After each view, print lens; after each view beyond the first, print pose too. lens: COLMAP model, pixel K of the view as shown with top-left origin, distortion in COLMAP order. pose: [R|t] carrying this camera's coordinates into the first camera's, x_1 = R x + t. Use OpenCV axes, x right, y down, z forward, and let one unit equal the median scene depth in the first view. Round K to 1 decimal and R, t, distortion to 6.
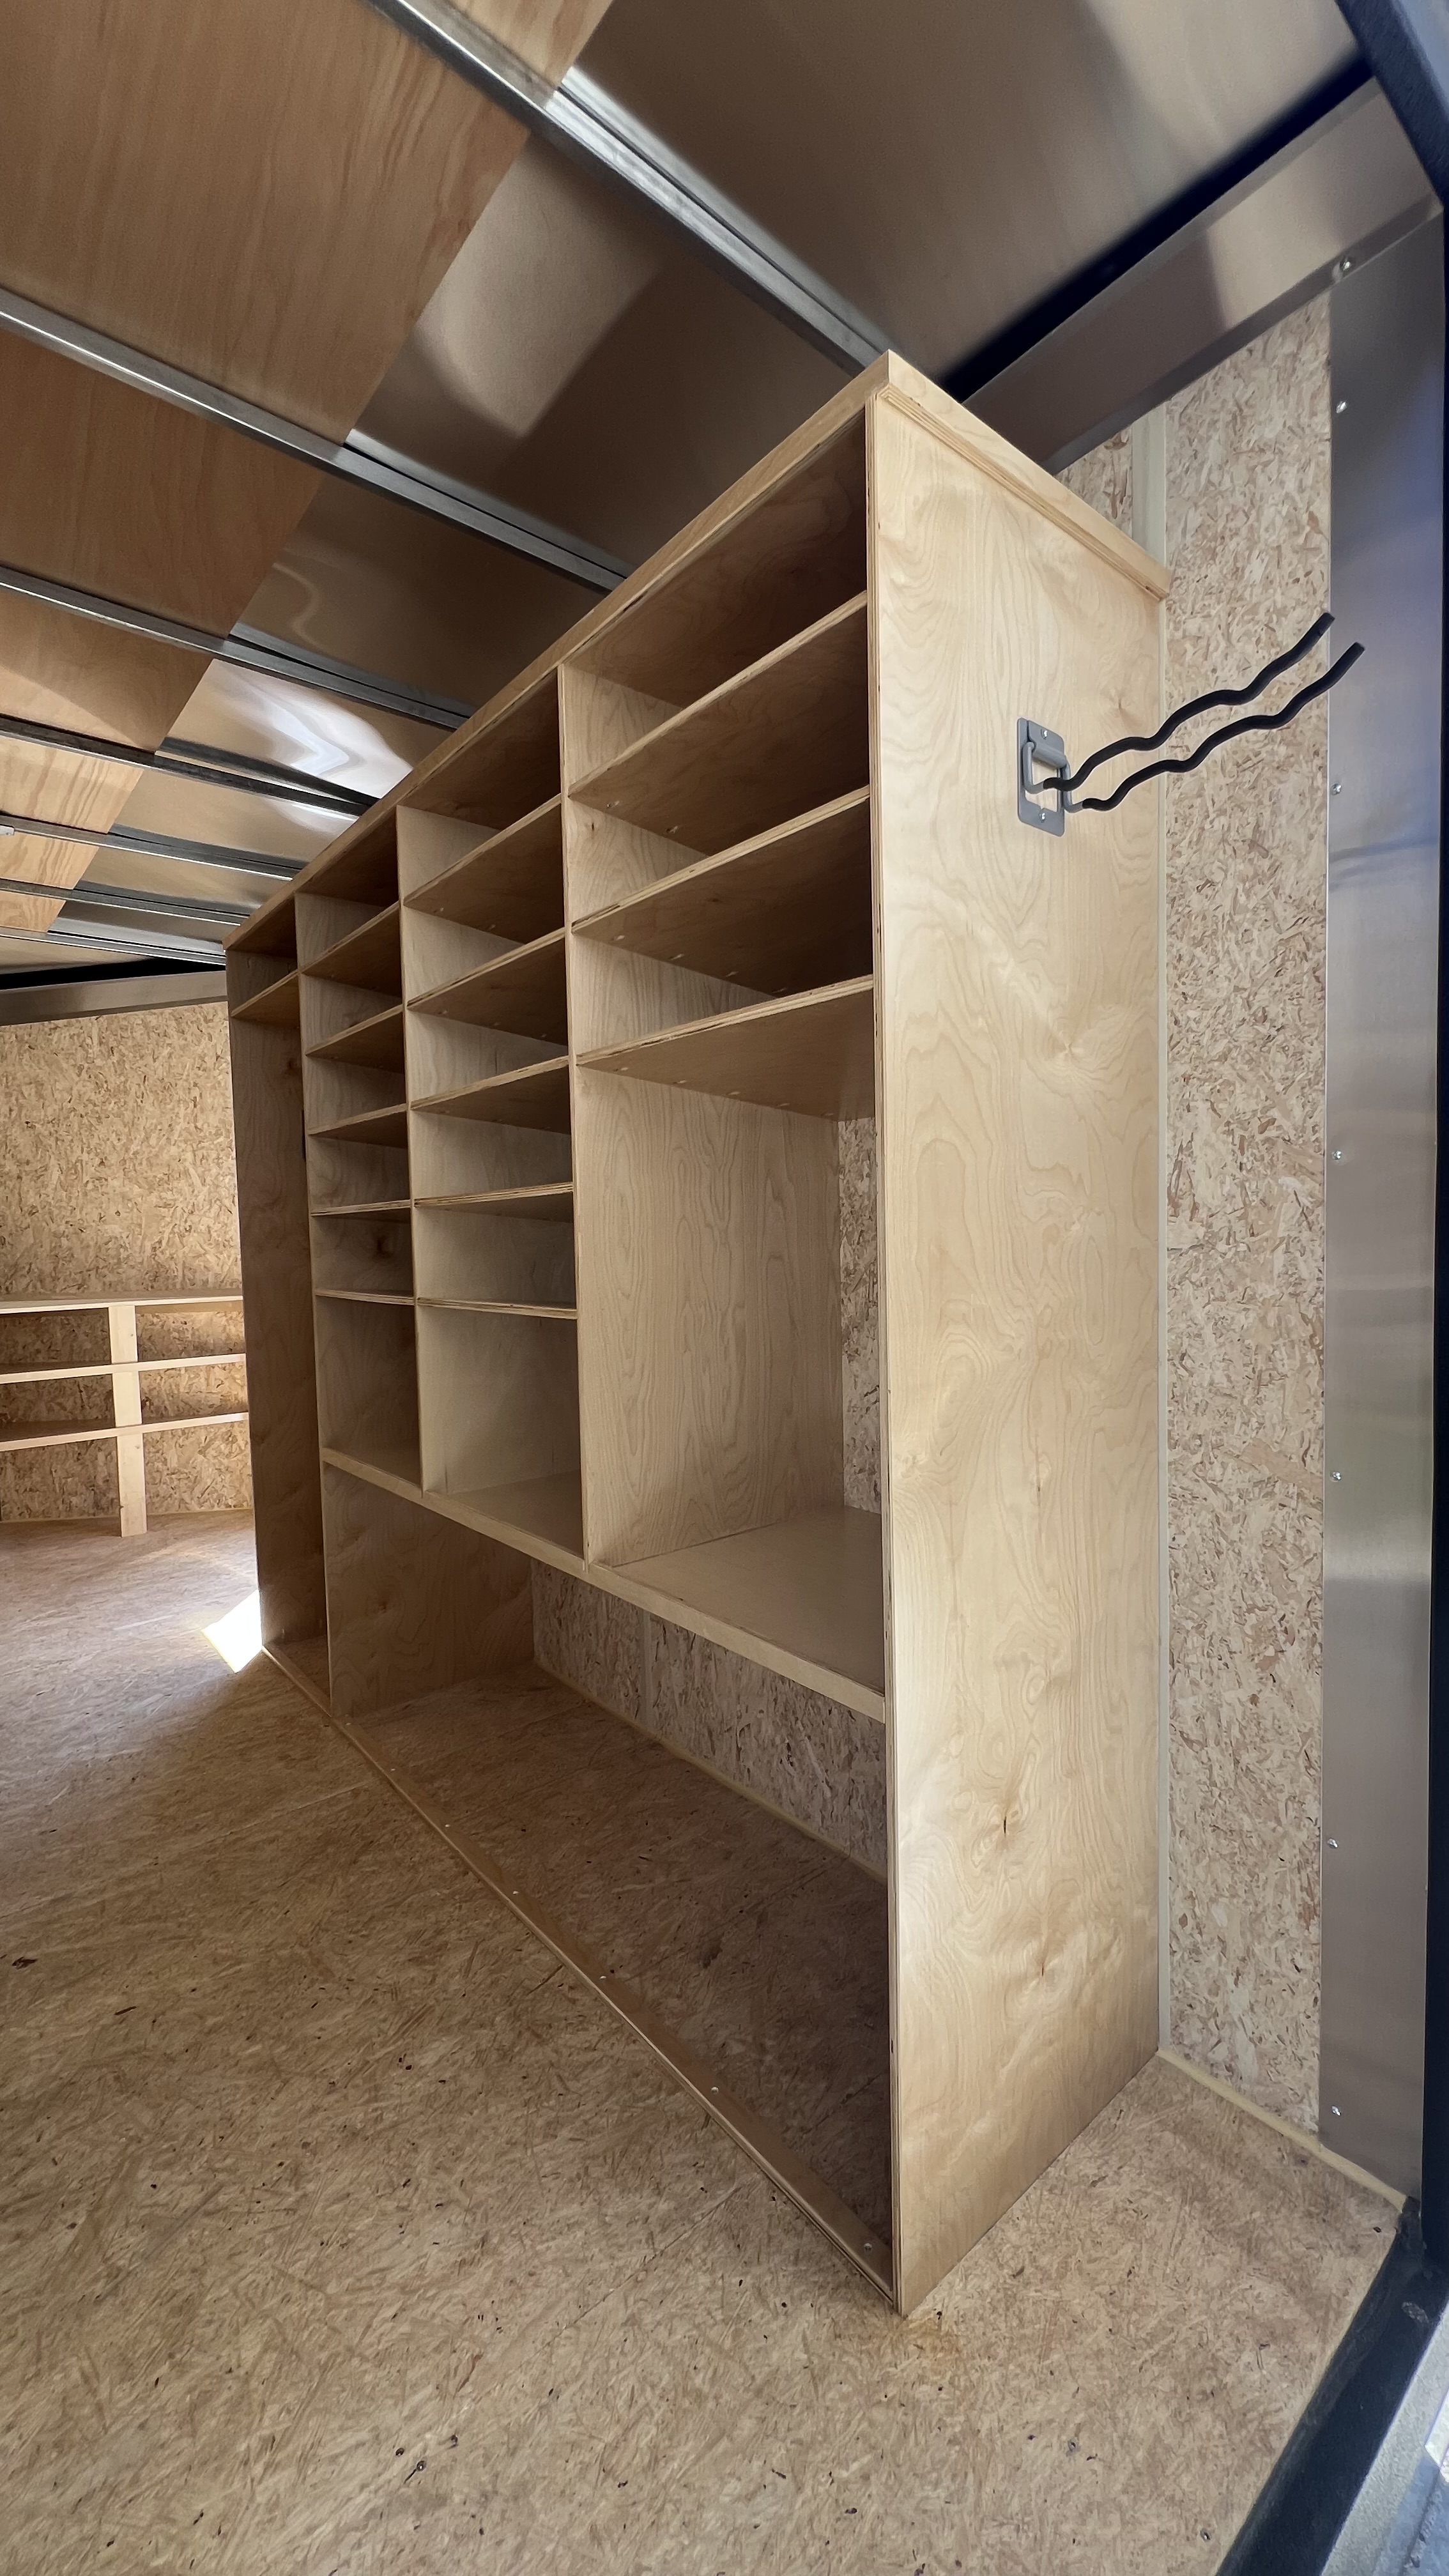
lens RADIAL K [[1028.3, 0, 734.2], [0, 1028.3, 1280.0], [0, 0, 1]] dist [-0.001337, 0.000704]
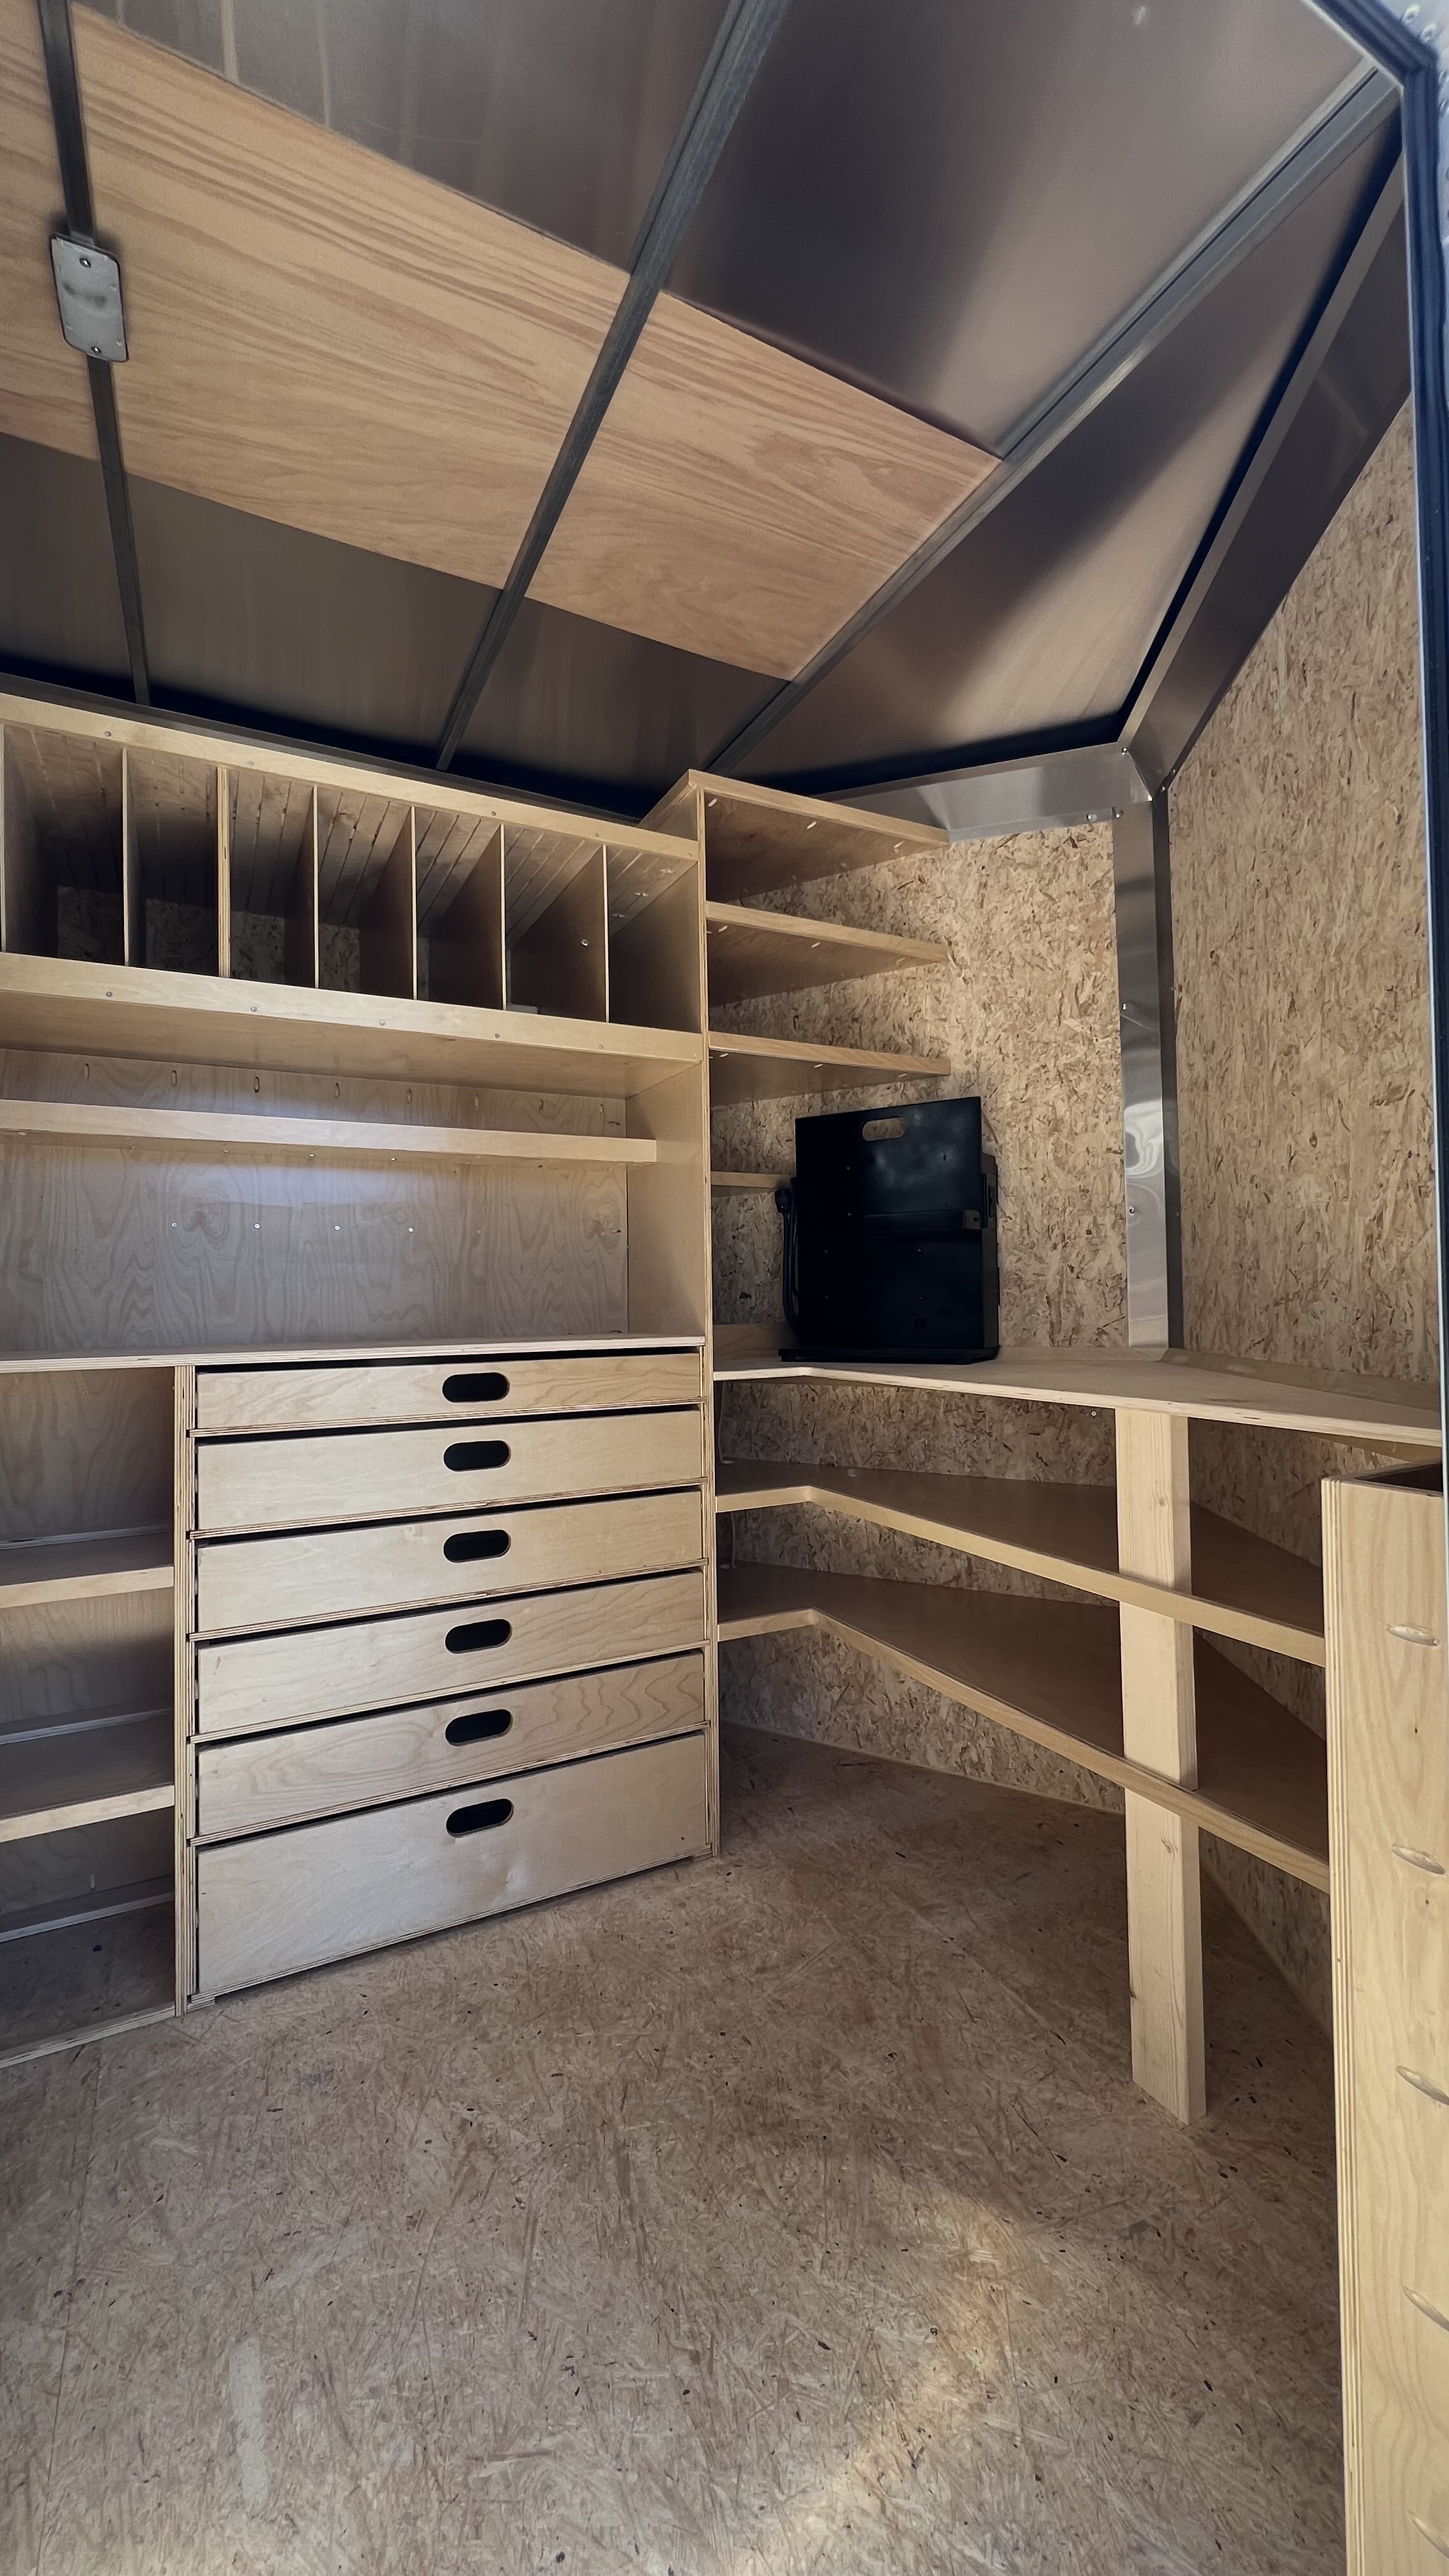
lens RADIAL K [[1028.3, 0, 731.9], [0, 1028.3, 1277.7], [0, 0, 1]] dist [-0.001337, 0.000704]
pose [[-0.214169, 0.005083, -0.976783, -0.567434], [-0.030712, 0.999457, 0.011935, -0.043676], [0.976314, 0.032555, -0.213897, 2.268353]]
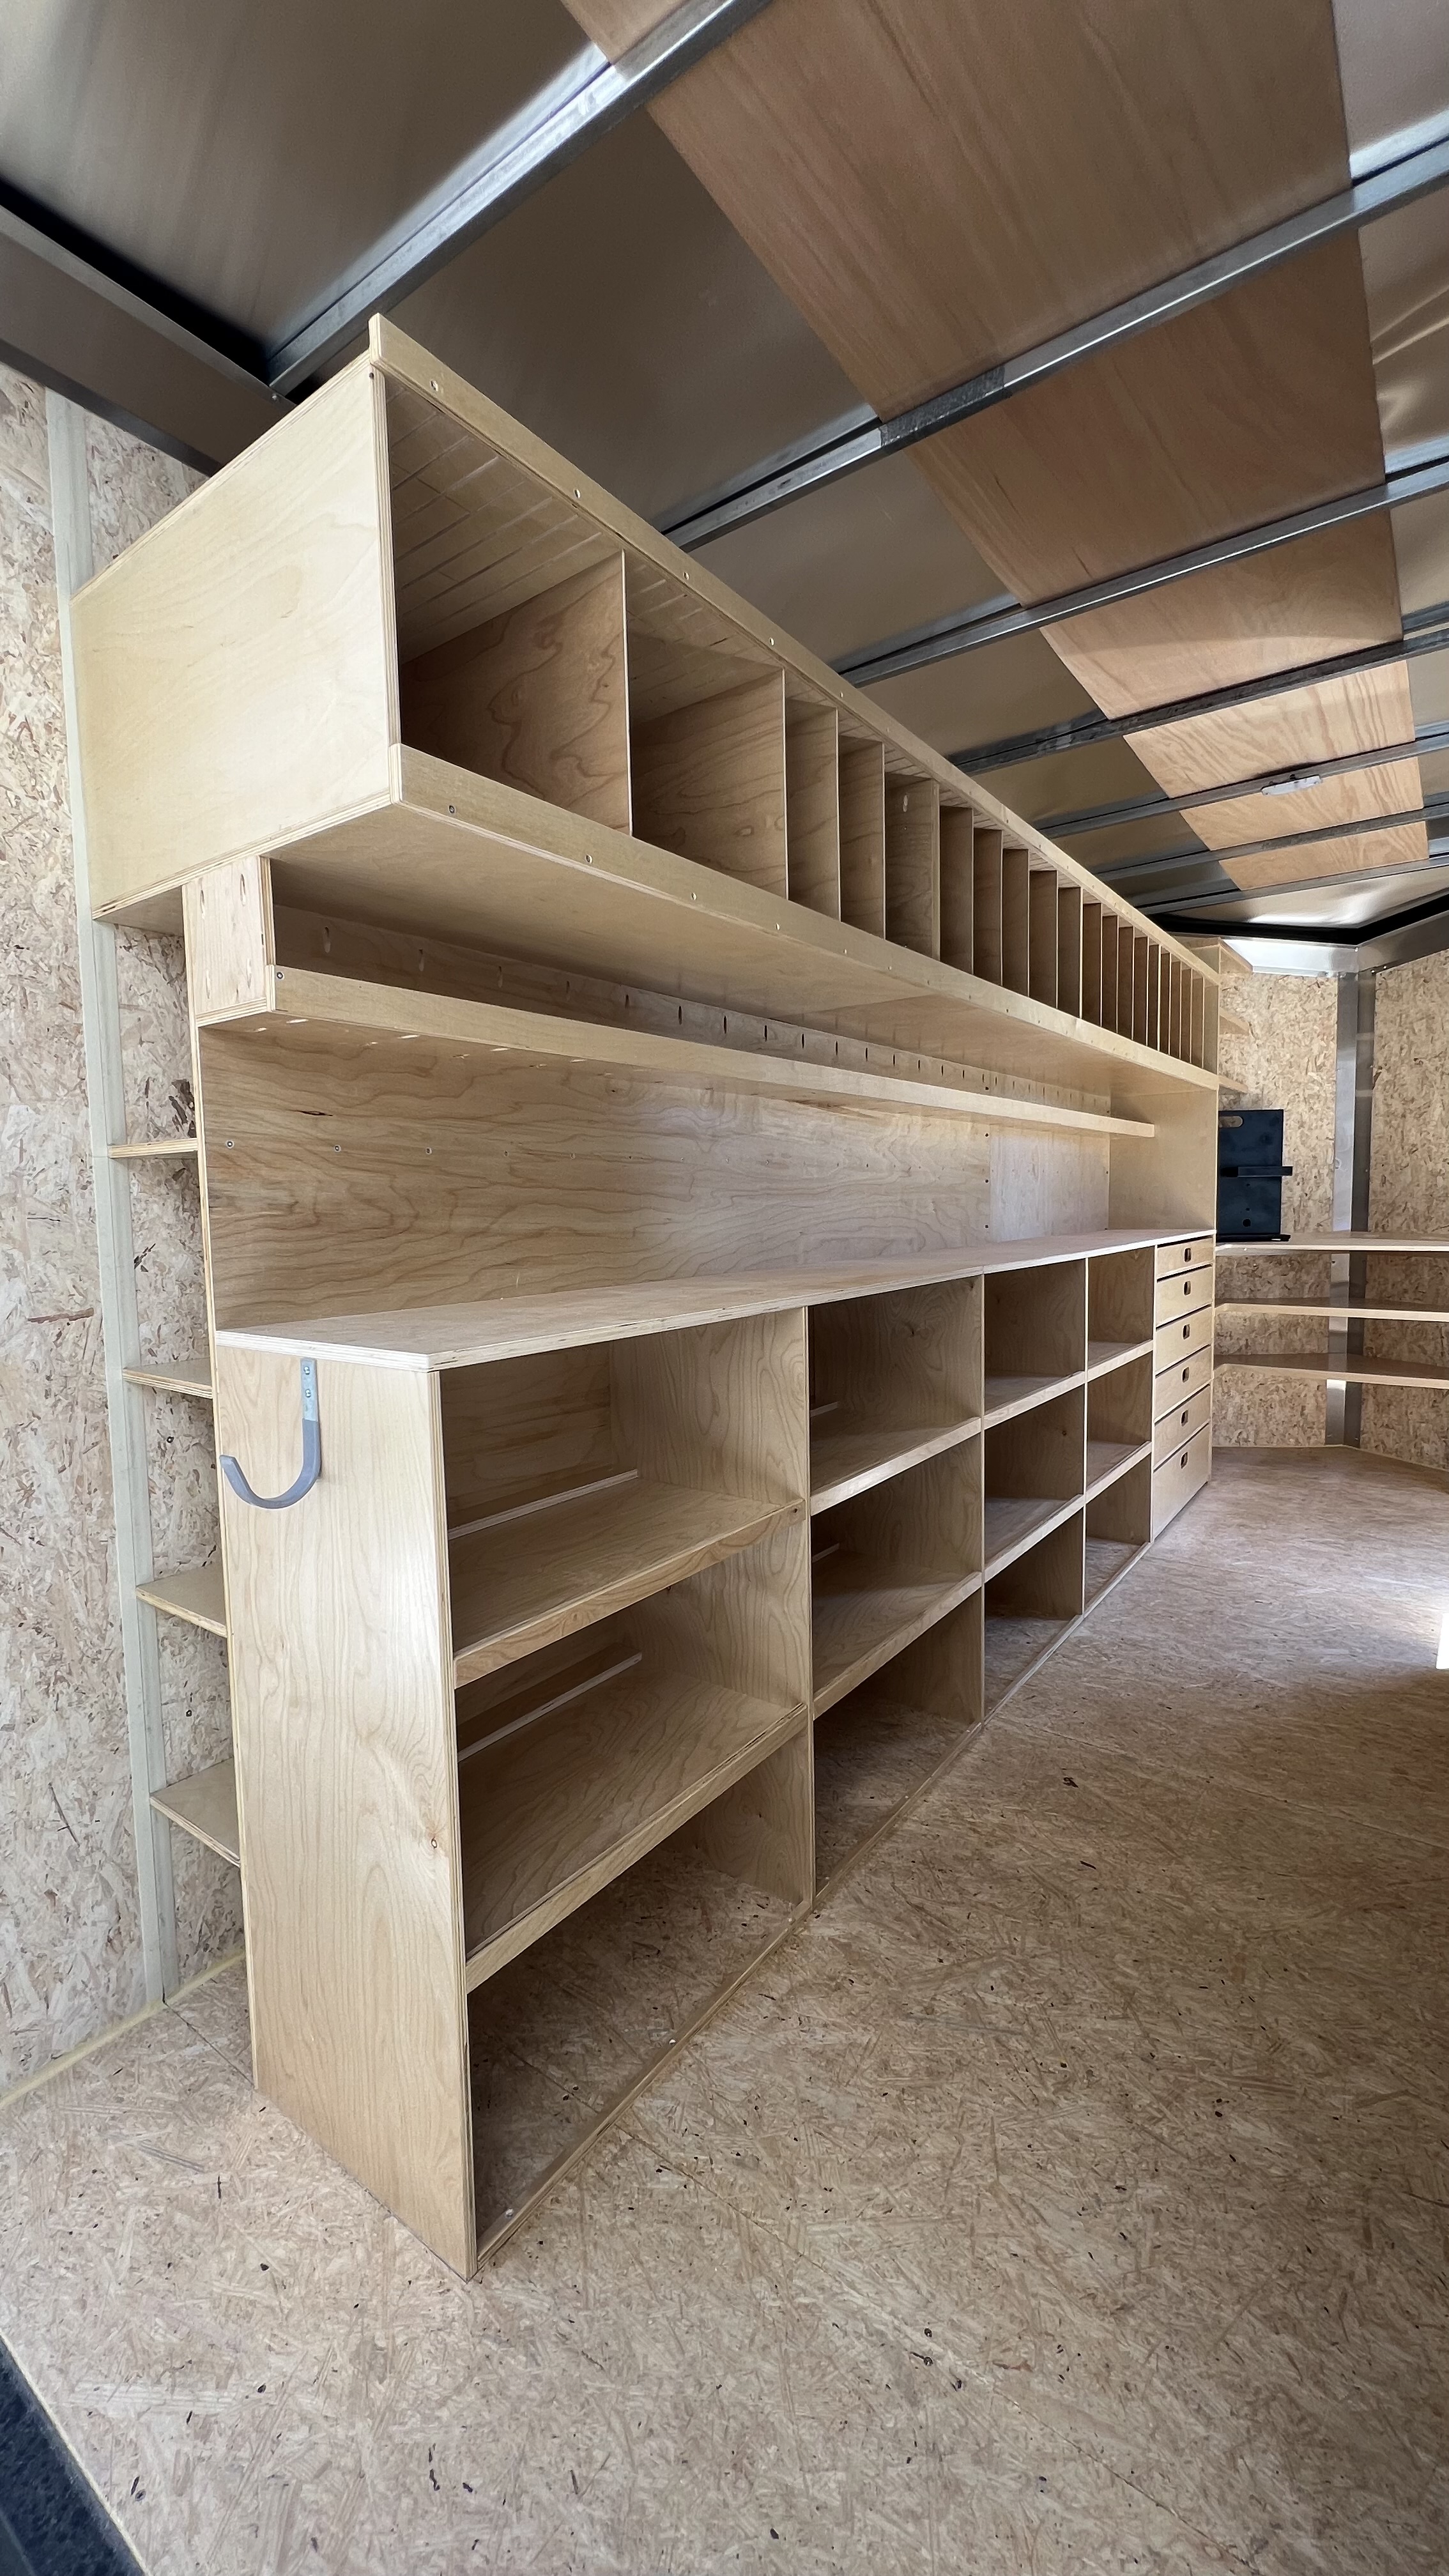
lens RADIAL K [[1028.3, 0, 731.7], [0, 1028.3, 1280.1], [0, 0, 1]] dist [-0.001337, 0.000704]
pose [[0.242436, 0.095946, -0.965411, 0.320160], [-0.037622, 0.995279, 0.089466, -0.014600], [0.969438, 0.014631, 0.244901, 0.312089]]
